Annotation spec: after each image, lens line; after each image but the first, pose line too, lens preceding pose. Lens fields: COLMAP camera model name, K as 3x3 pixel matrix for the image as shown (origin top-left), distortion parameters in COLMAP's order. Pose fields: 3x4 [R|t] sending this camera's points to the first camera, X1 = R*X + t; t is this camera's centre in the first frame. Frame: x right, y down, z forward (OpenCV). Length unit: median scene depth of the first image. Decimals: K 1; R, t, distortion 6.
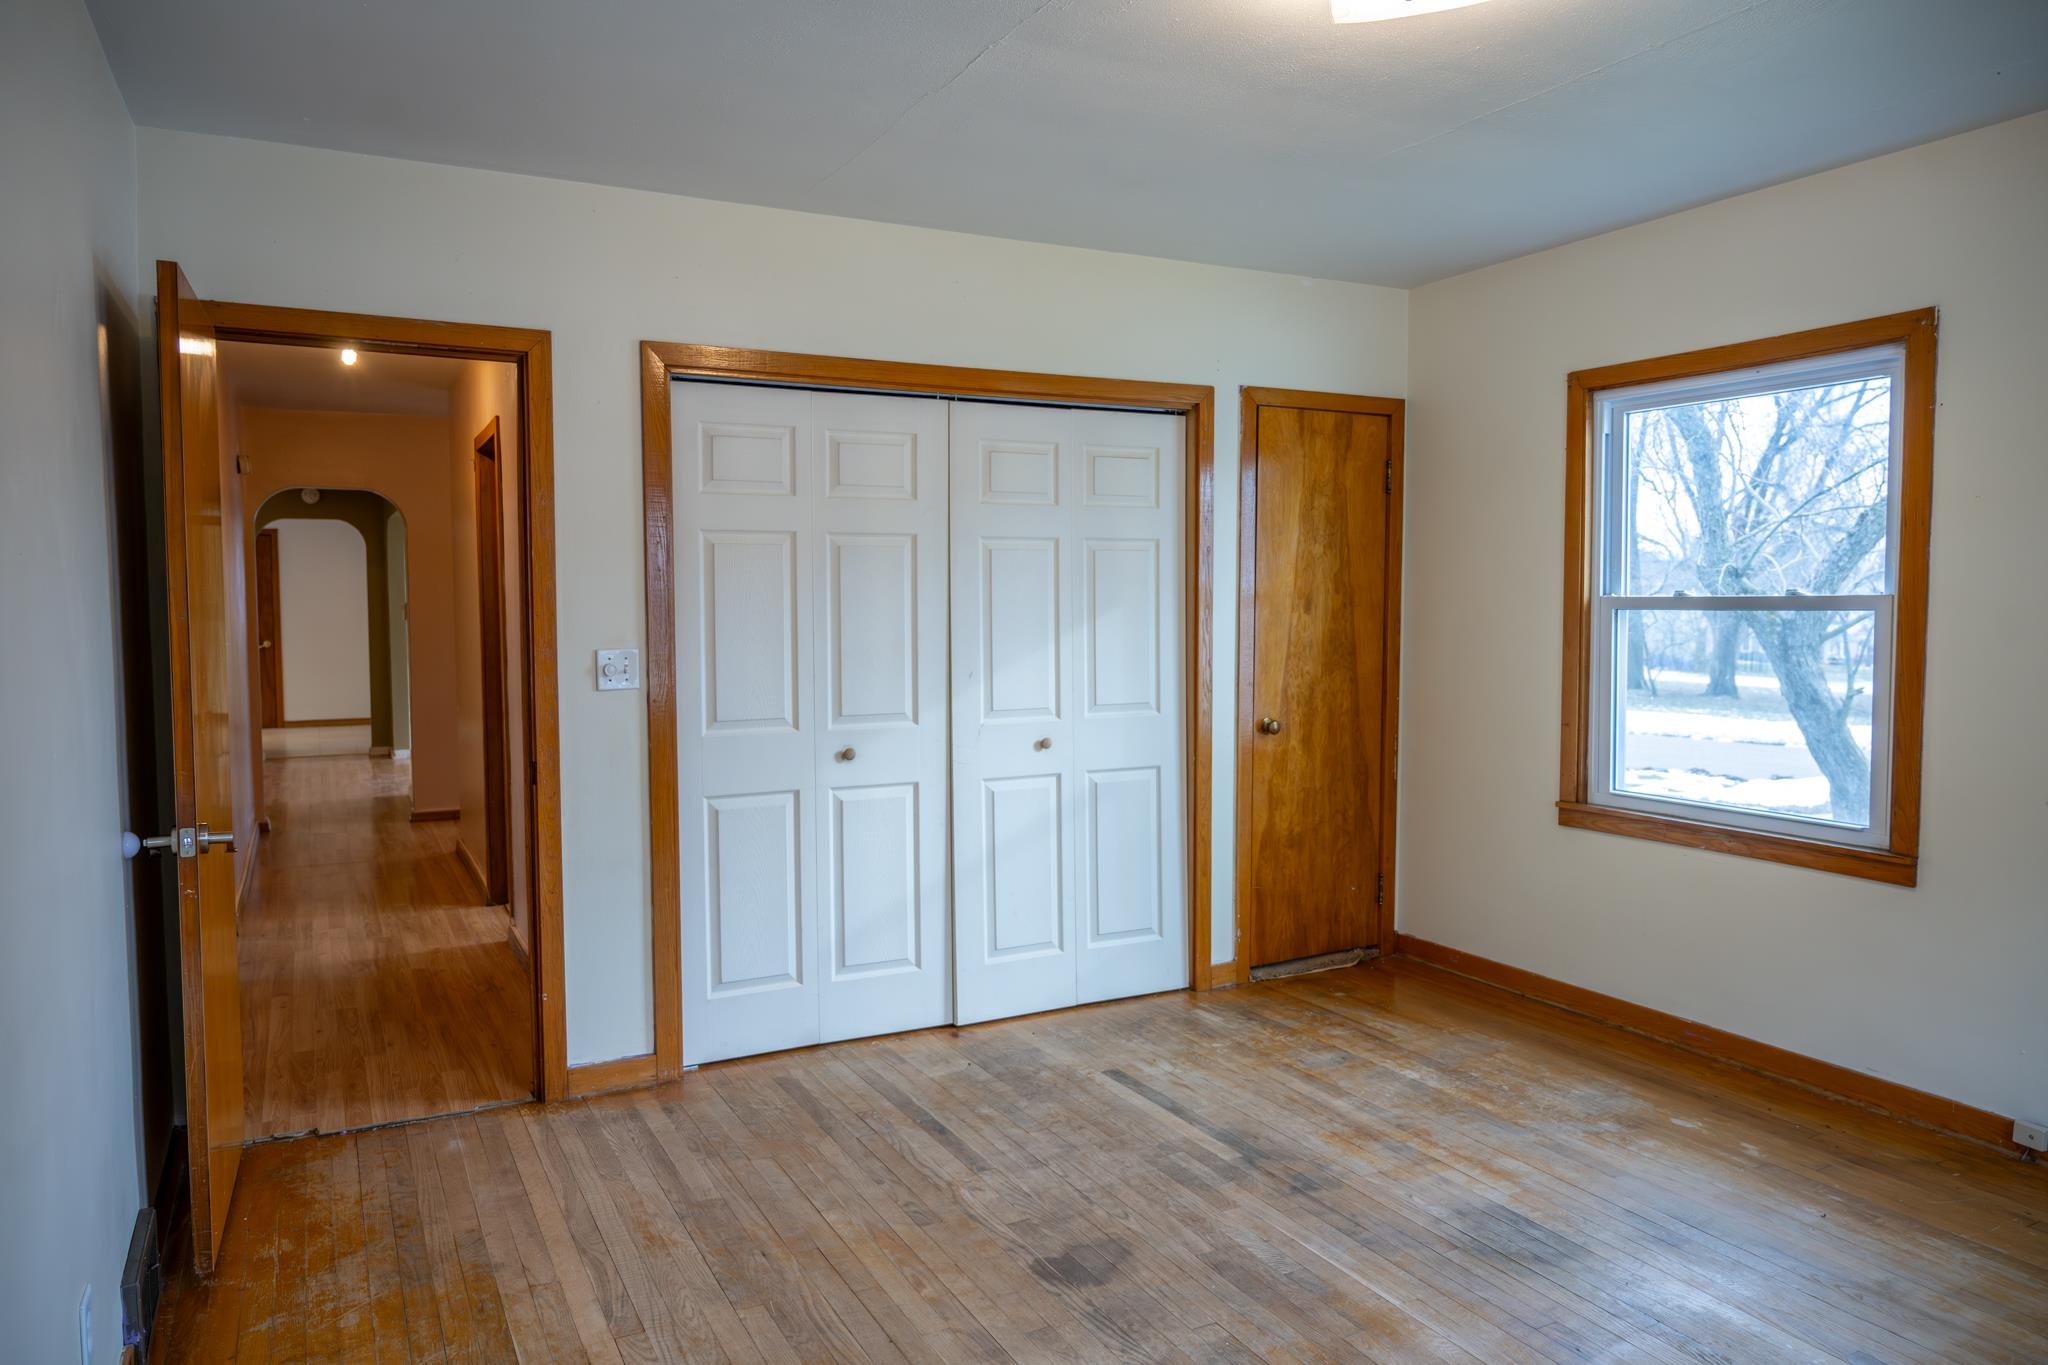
lens RADIAL K [[1364.4, 0, 995.9], [0, 1364.4, 678.0], [0, 0, 1]] dist [-0.008892, 0.002009]
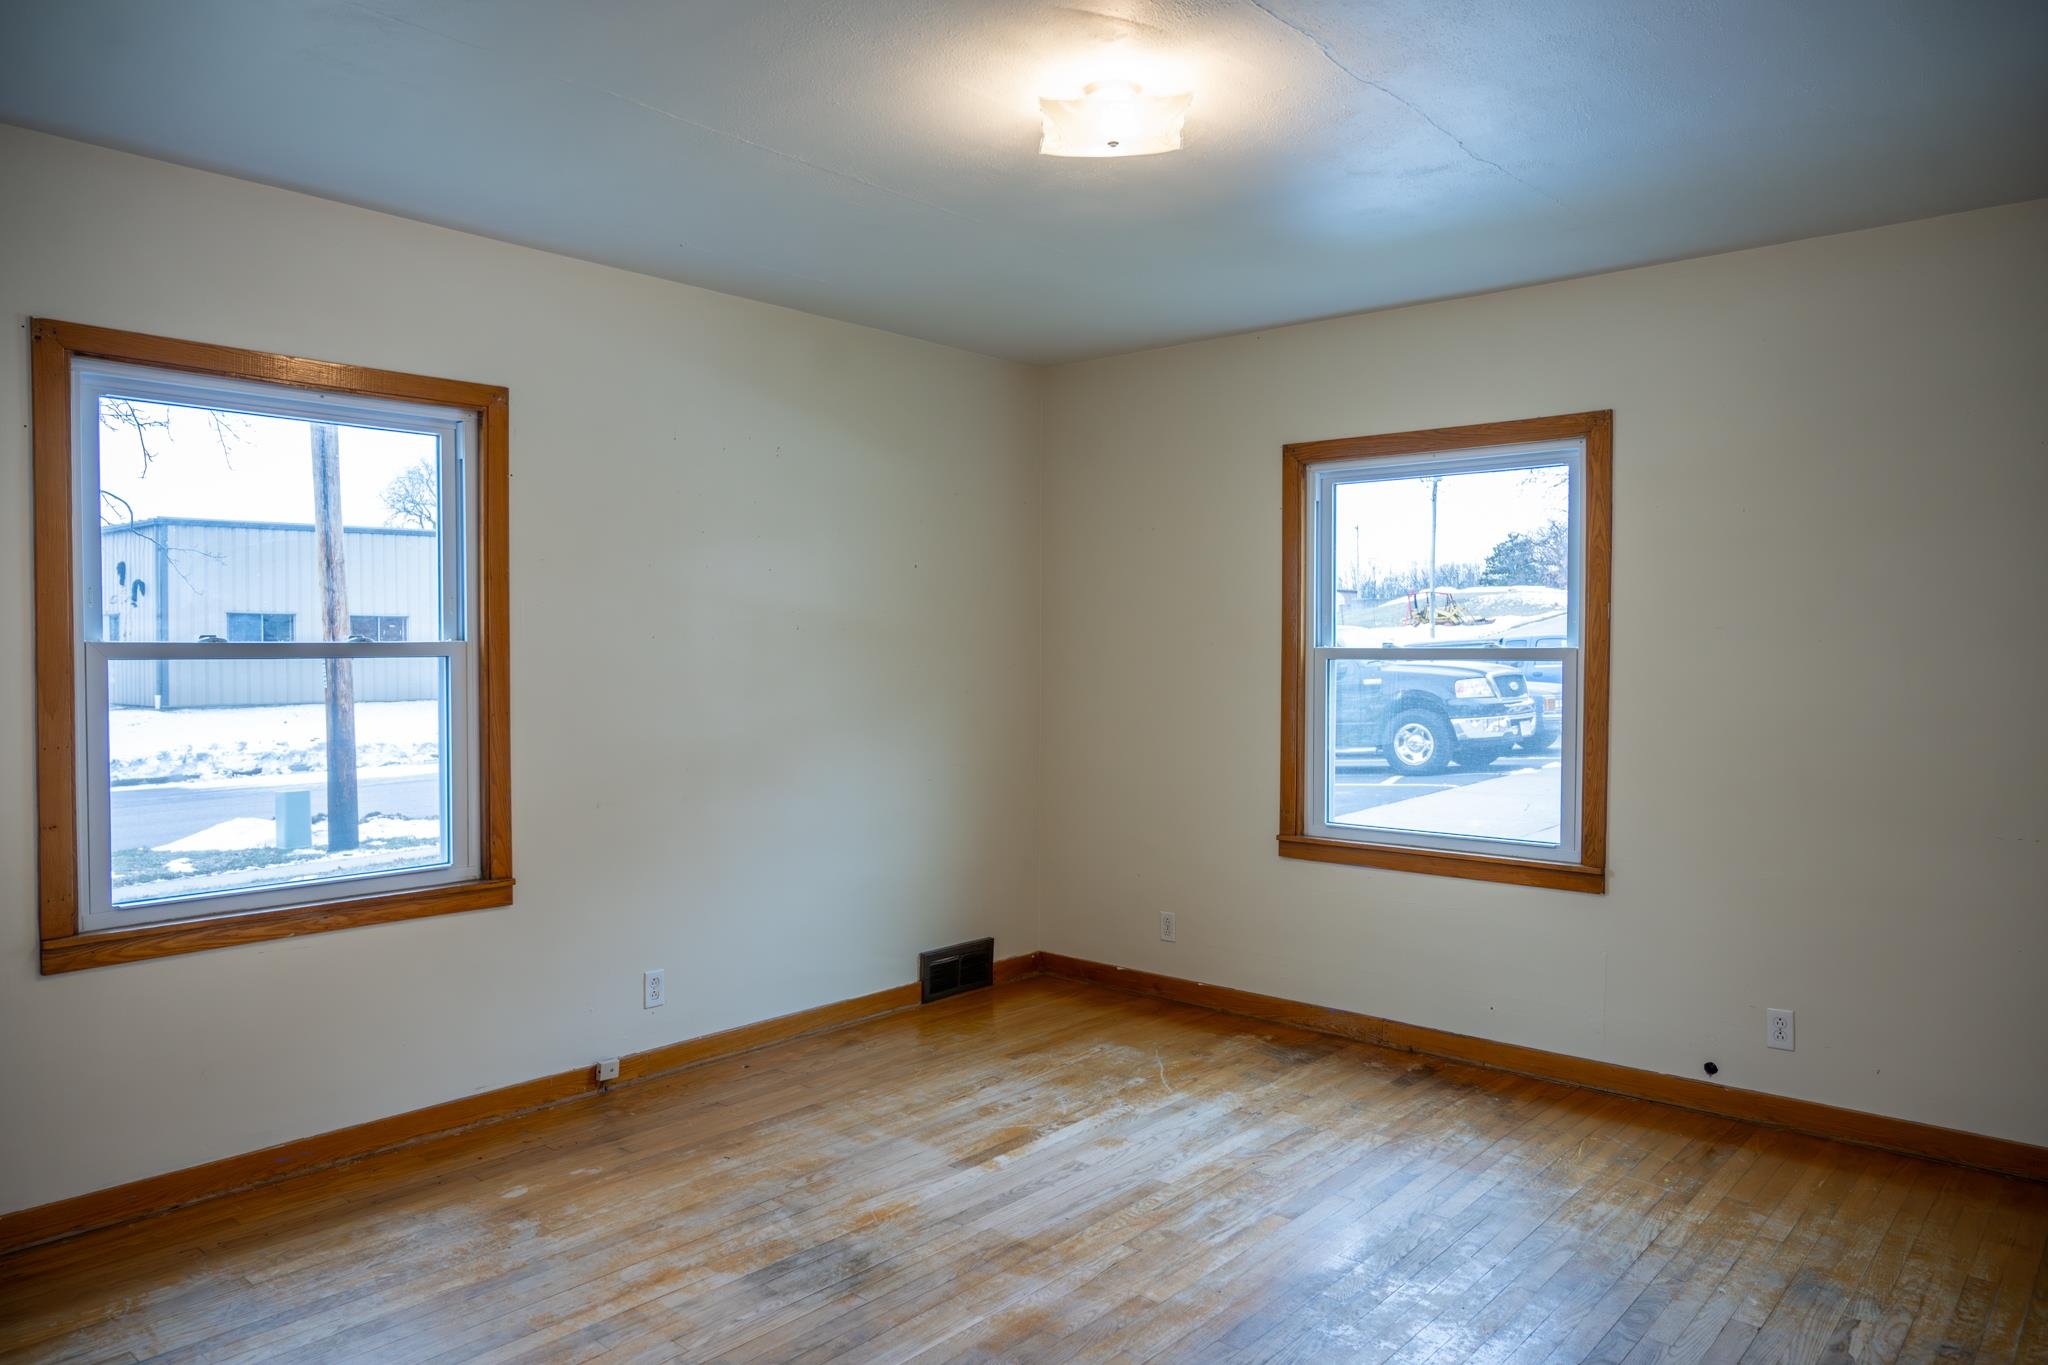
lens RADIAL K [[1368.0, 0, 1060.4], [0, 1368.0, 684.2], [0, 0, 1]] dist [-0.010186, 0.004841]
pose [[-0.386567, -0.027783, 0.921843, -0.443629], [0.050806, 0.997387, 0.051365, -0.050931], [-0.920861, 0.066692, -0.384145, 0.851802]]
